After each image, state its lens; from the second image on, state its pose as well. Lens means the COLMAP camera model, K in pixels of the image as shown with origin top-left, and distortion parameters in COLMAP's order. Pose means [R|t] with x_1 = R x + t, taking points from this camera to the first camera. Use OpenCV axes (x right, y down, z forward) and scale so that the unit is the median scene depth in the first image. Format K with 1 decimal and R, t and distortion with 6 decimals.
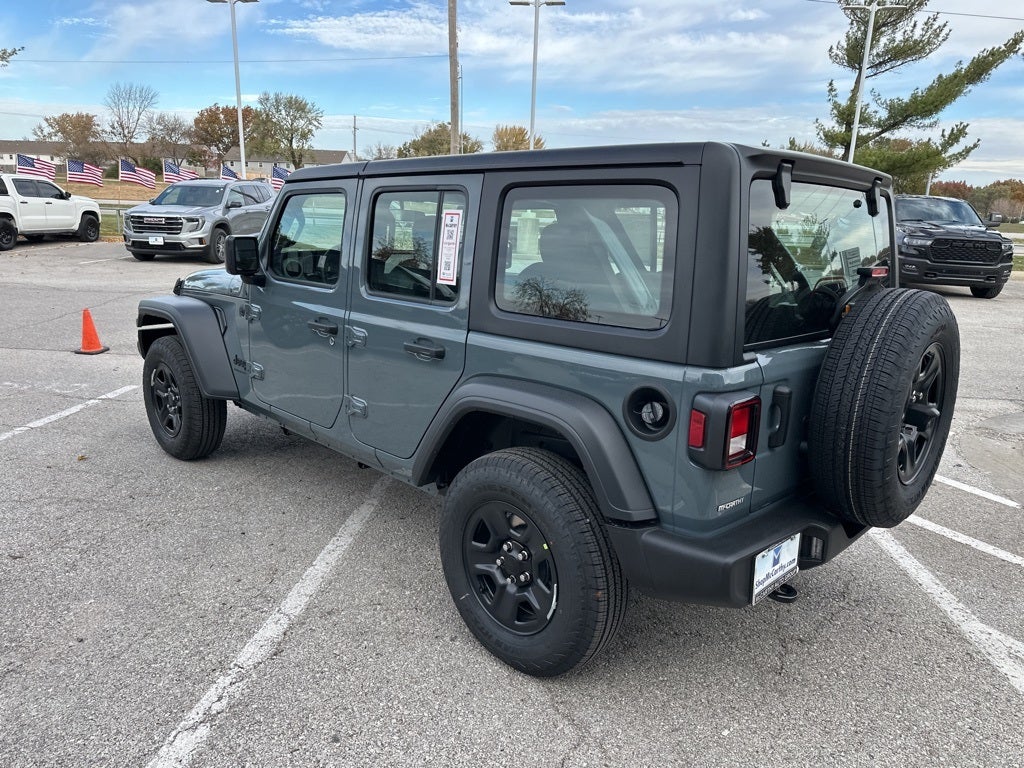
lens RADIAL K [[722.2, 0, 504.2], [0, 722.2, 380.4], [0, 0, 1]] dist [0.038275, -0.044459]
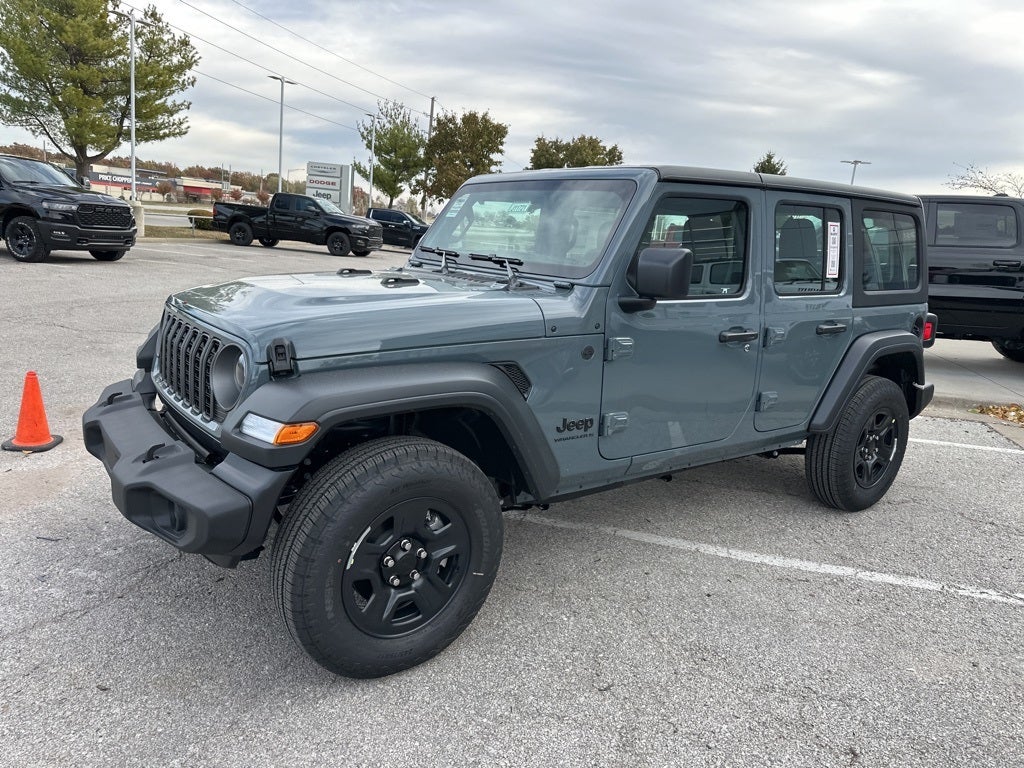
lens RADIAL K [[722.2, 0, 507.0], [0, 722.2, 390.6], [0, 0, 1]] dist [0.038275, -0.044459]
pose [[0.155536, -0.238033, 0.958722, -1.282482], [0.163291, 0.963377, 0.212698, -0.267982], [-0.974240, 0.123468, 0.188709, 1.148304]]
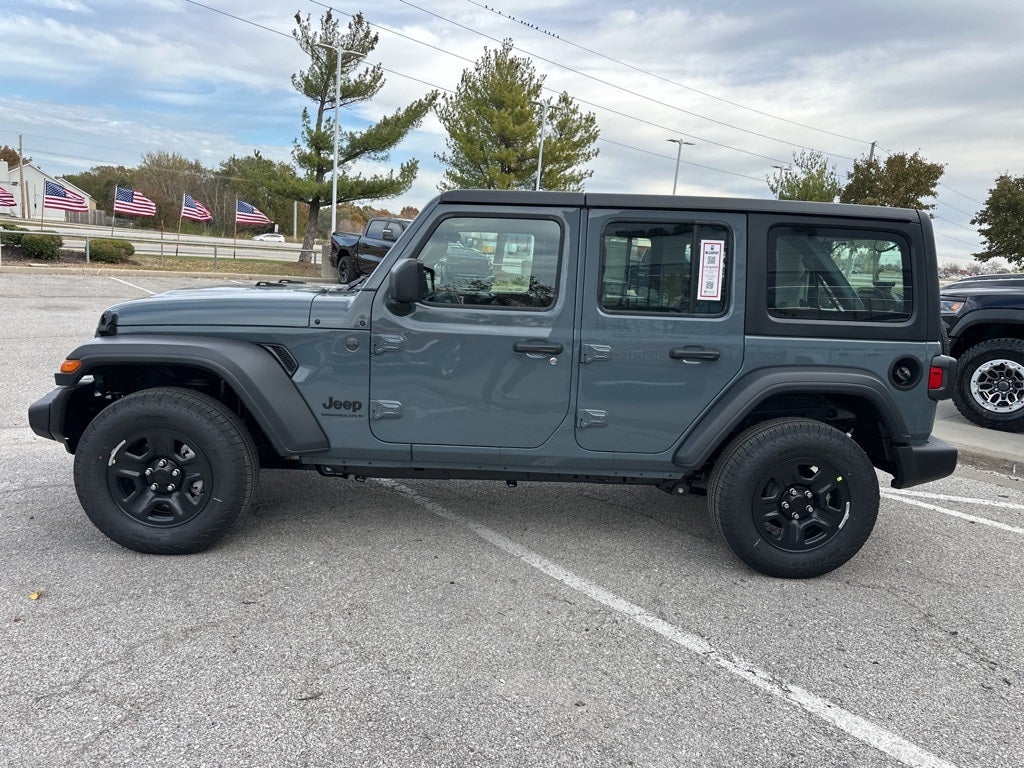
lens RADIAL K [[722.2, 0, 505.9], [0, 722.2, 383.8], [0, 0, 1]] dist [0.038275, -0.044459]
pose [[0.684213, -0.119390, 0.719443, -1.034300], [0.126666, 0.990970, 0.043986, -0.075941], [-0.718198, 0.061033, 0.693157, 0.340034]]
